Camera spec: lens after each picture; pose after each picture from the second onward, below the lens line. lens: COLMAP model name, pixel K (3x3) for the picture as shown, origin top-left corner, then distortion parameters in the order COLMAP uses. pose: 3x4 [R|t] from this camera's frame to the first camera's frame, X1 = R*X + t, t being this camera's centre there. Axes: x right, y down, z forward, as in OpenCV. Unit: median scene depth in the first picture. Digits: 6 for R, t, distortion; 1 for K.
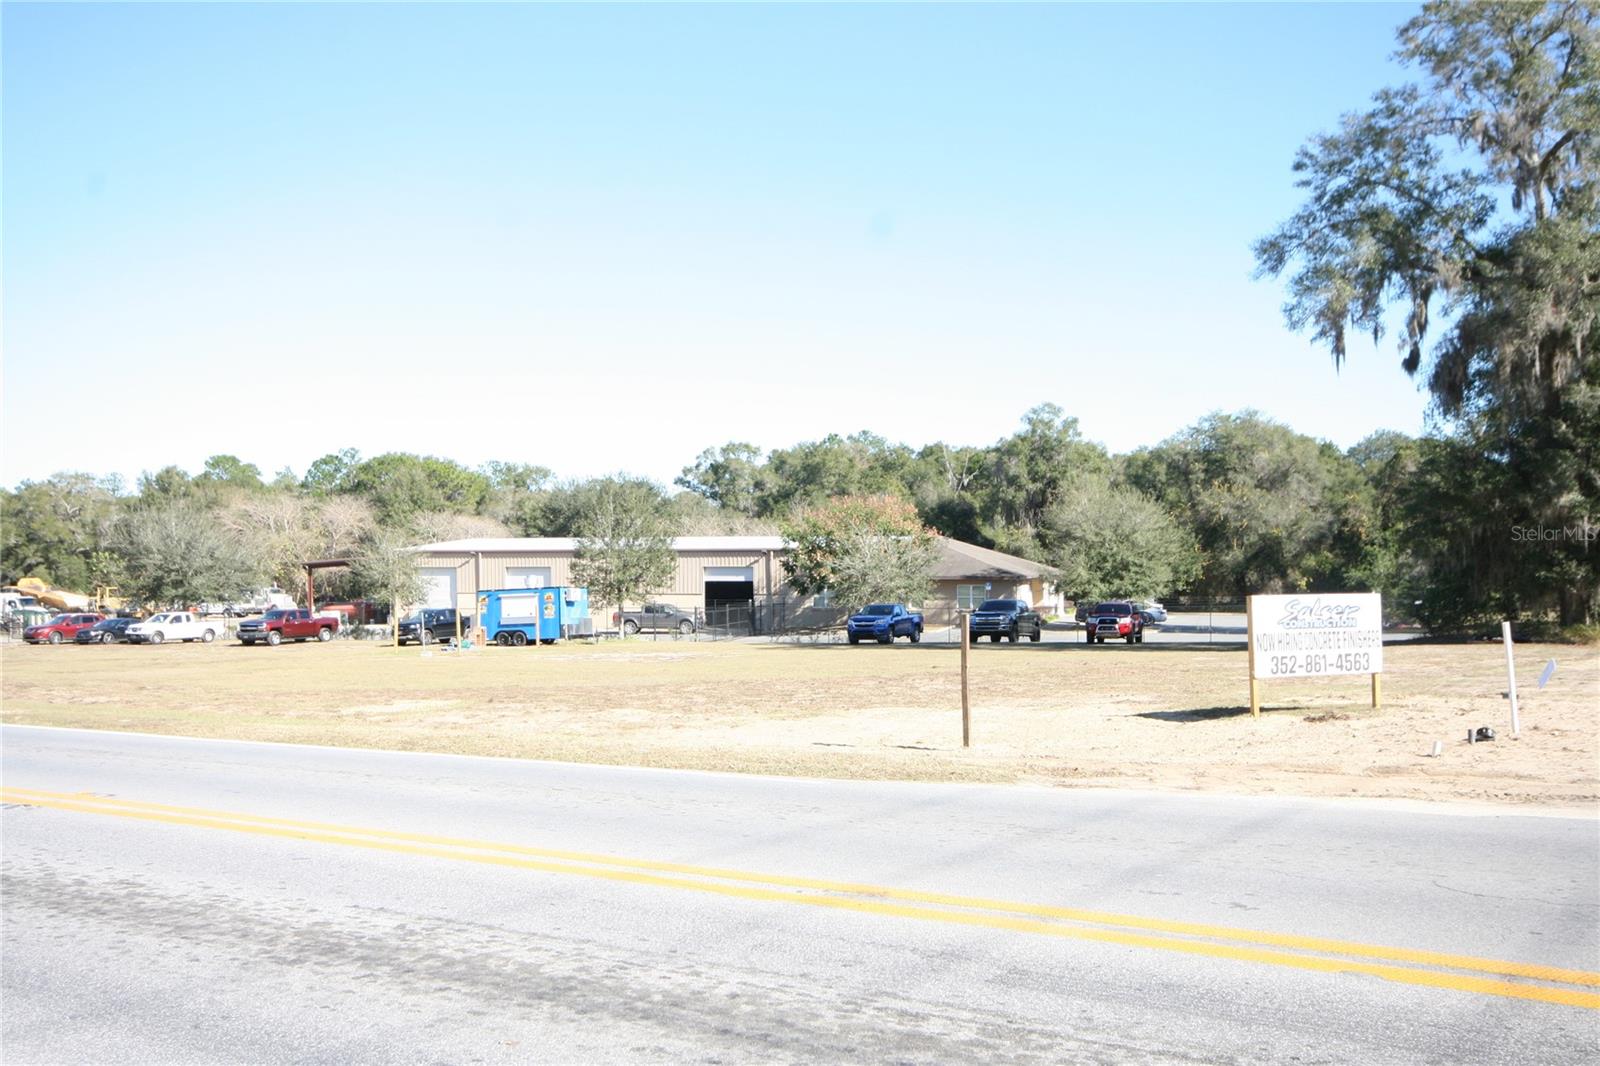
lens RADIAL K [[1410.5, 0, 800.0], [0, 1410.5, 533.0], [0, 0, 1]] dist [-0.006697, 0.085132]
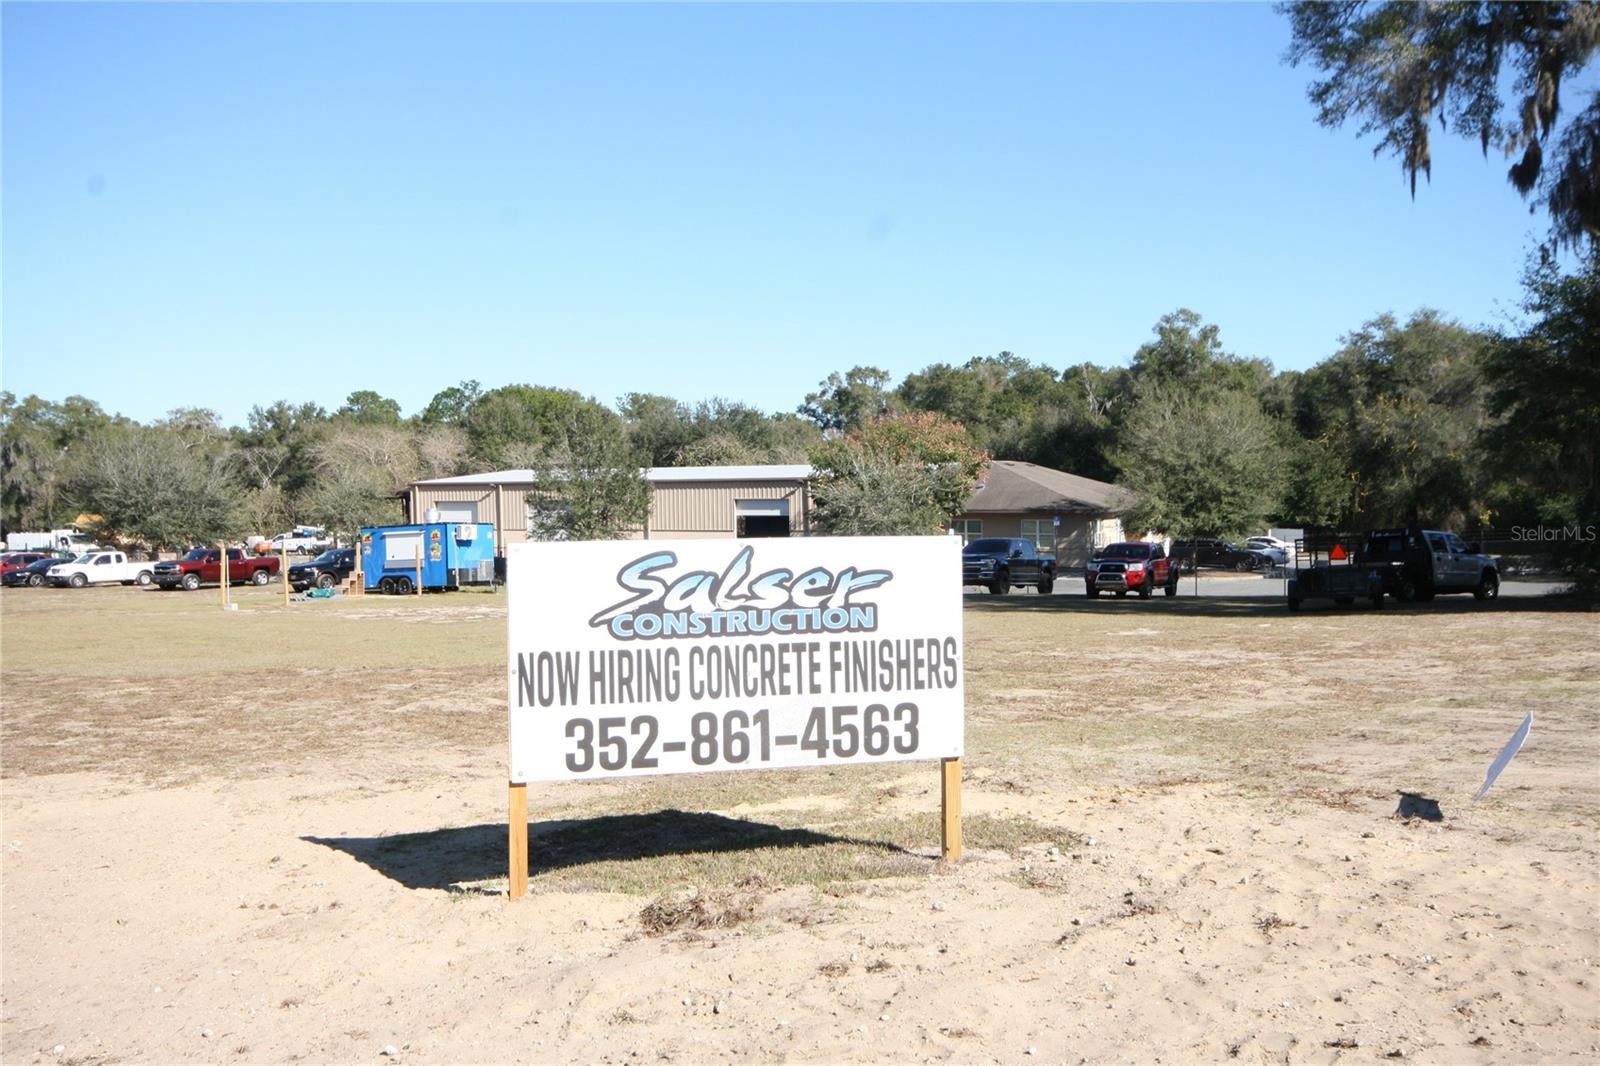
lens RADIAL K [[1410.5, 0, 800.0], [0, 1410.5, 533.0], [0, 0, 1]] dist [-0.006697, 0.085132]
pose [[0.989428, -0.000467, -0.145021, 0.093713], [0.007021, 0.998976, 0.044686, 0.005947], [0.144851, -0.045232, 0.988419, 0.144178]]
